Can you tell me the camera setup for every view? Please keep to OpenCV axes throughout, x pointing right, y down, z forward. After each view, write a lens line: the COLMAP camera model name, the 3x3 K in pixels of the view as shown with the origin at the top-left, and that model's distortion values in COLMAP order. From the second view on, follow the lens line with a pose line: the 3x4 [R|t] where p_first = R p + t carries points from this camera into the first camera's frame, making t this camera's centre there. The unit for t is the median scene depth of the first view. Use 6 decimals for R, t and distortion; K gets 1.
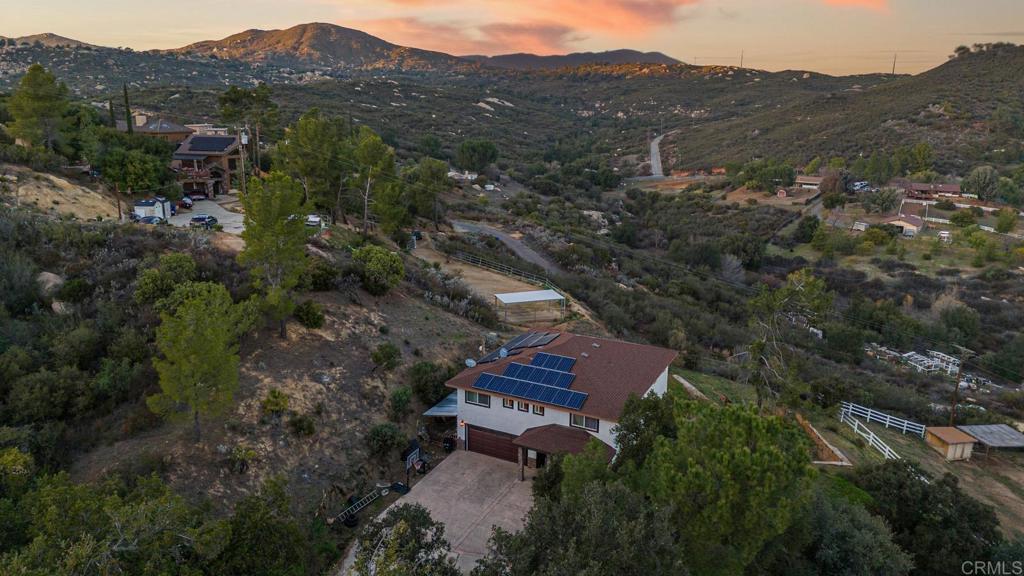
lens RADIAL K [[713.9, 0, 506.5], [0, 713.9, 287.0], [0, 0, 1]] dist [0.081886, -0.086163]
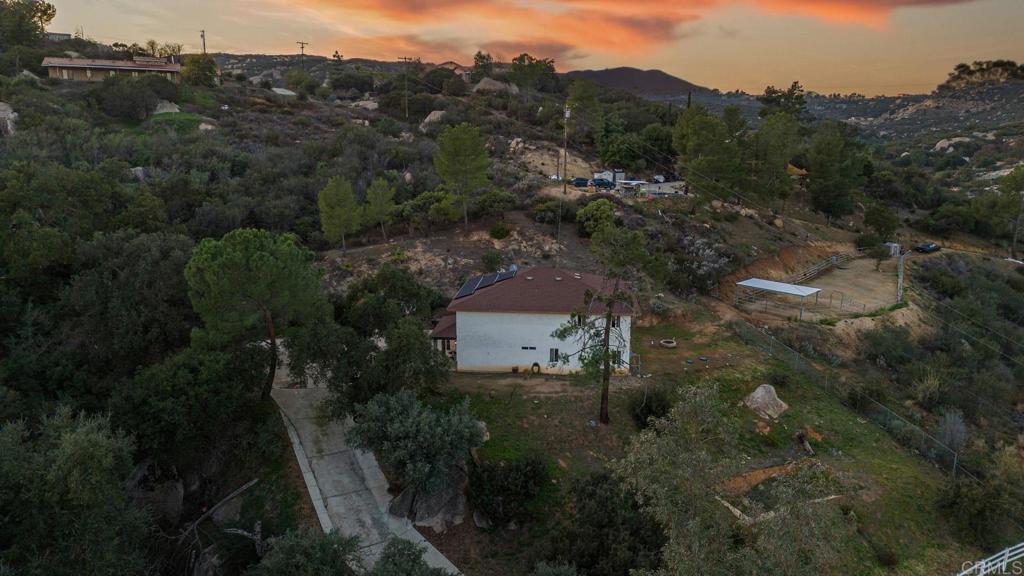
lens RADIAL K [[713.9, 0, 508.3], [0, 713.9, 289.9], [0, 0, 1]] dist [0.081886, -0.086163]
pose [[0.378541, 0.189842, -0.905907, 0.198679], [-0.235096, 0.966363, 0.104275, 0.000538], [0.895230, 0.173502, 0.410439, 0.088598]]
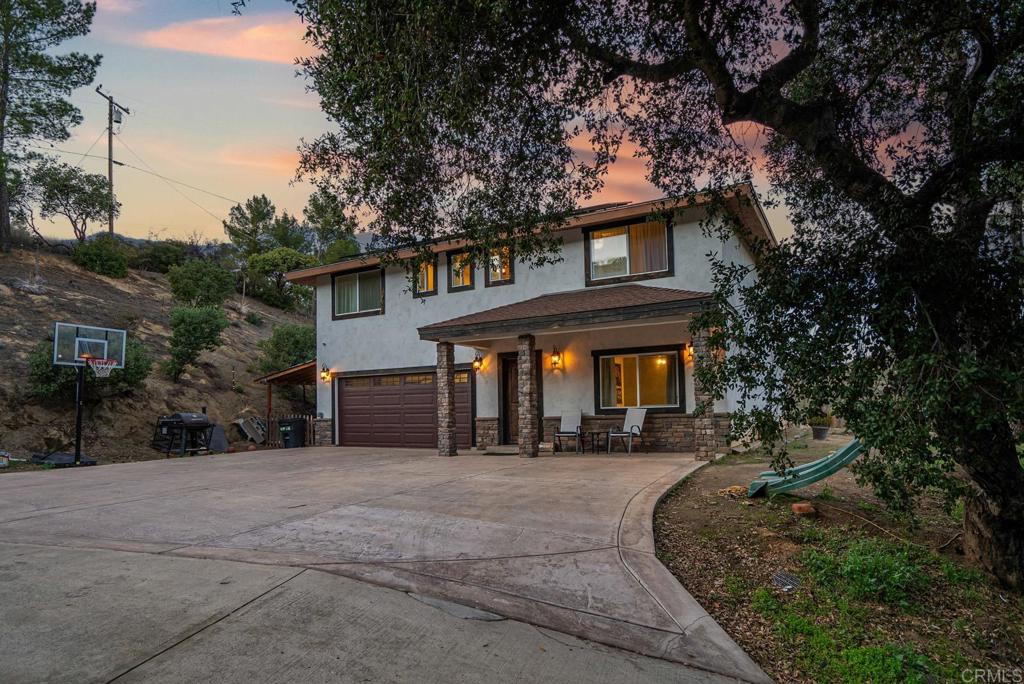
lens RADIAL K [[595.4, 0, 514.5], [0, 595.4, 403.1], [0, 0, 1]] dist [-0.017685, 0.003505]
pose [[0.999040, -0.024820, -0.036095, 0.010122], [0.014148, 0.962656, -0.270357, 0.052066], [0.041457, 0.269587, 0.962083, 0.118330]]
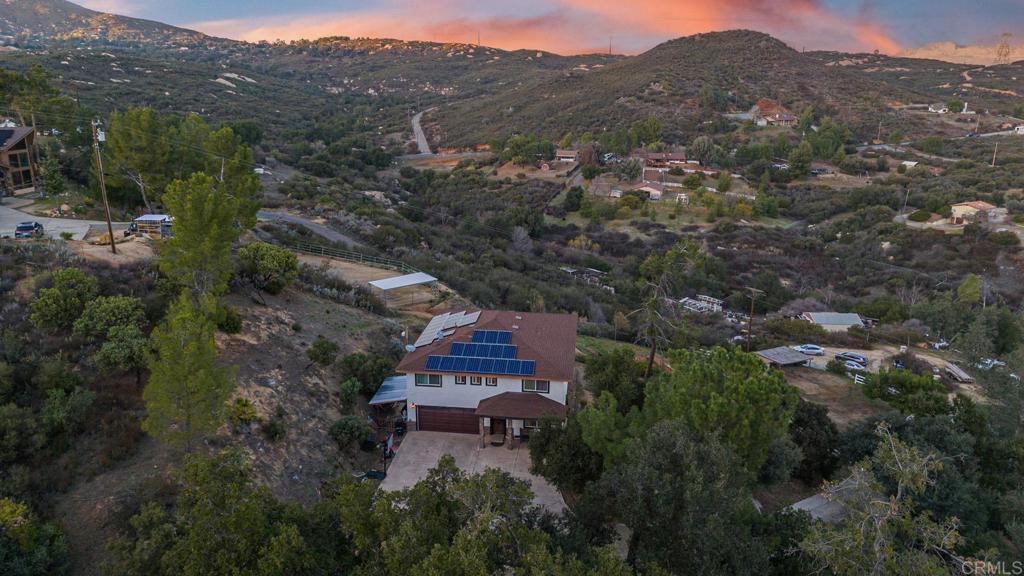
lens RADIAL K [[713.9, 0, 503.5], [0, 713.9, 293.2], [0, 0, 1]] dist [0.081886, -0.086163]
pose [[0.941067, -0.099783, 0.323165, -0.045081], [0.087045, 0.994758, 0.053670, -0.003199], [-0.326826, -0.022377, 0.944819, -0.005381]]
